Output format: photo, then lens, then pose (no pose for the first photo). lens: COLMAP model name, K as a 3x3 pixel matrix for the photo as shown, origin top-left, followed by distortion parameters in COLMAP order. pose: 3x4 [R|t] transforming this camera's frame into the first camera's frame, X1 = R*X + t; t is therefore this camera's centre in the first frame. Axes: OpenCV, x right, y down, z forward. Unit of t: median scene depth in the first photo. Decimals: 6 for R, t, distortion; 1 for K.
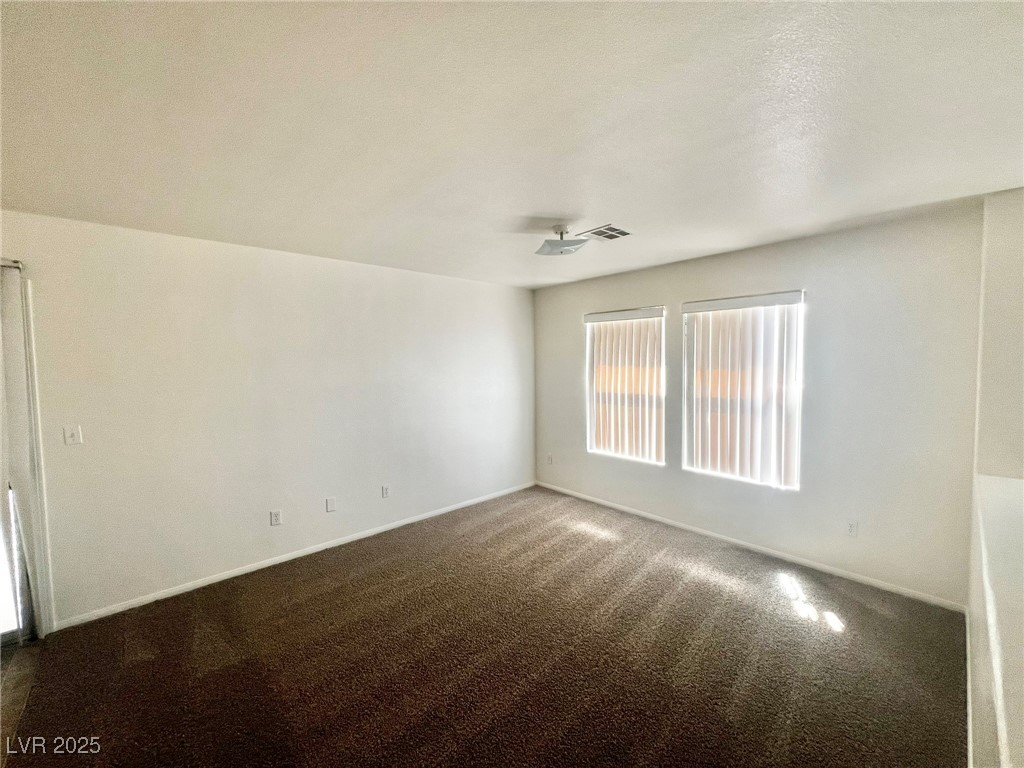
lens RADIAL K [[413.5, 0, 509.3], [0, 413.5, 381.7], [0, 0, 1]] dist [0.001937, -0.000062]
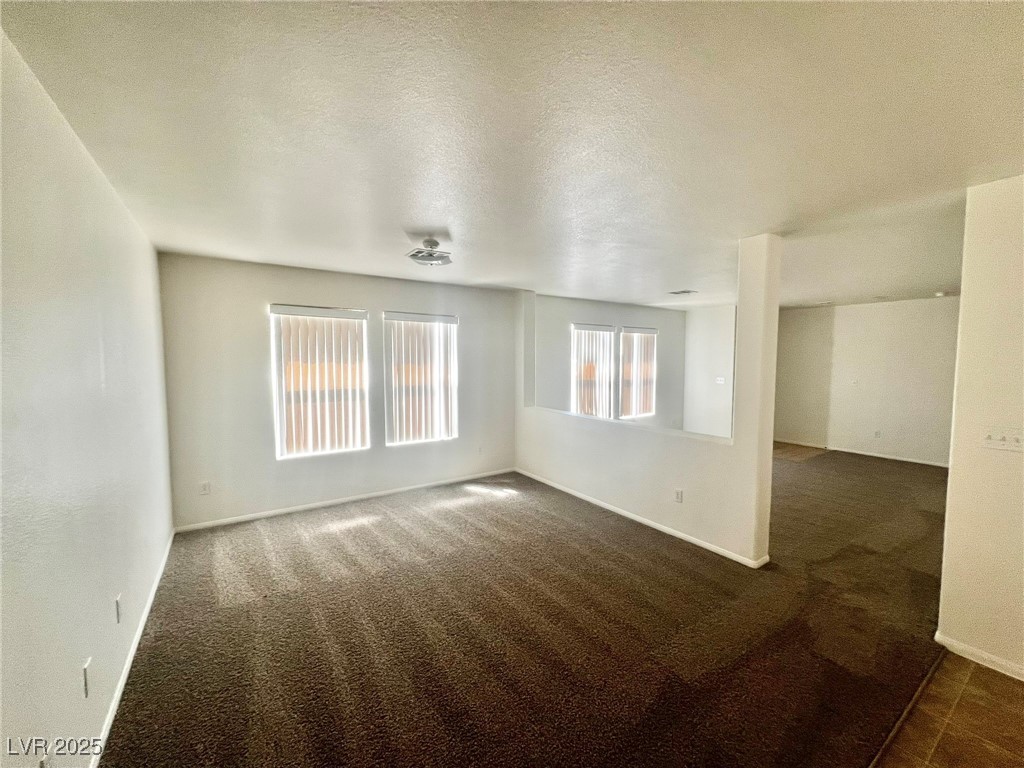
lens RADIAL K [[413.8, 0, 513.1], [0, 413.8, 385.5], [0, 0, 1]] dist [-0.003908, -0.000307]
pose [[0.134634, -0.053191, 0.989467, -0.718667], [0.046454, 0.997799, 0.047318, -0.009203], [-0.989806, 0.039594, 0.136808, 0.442695]]
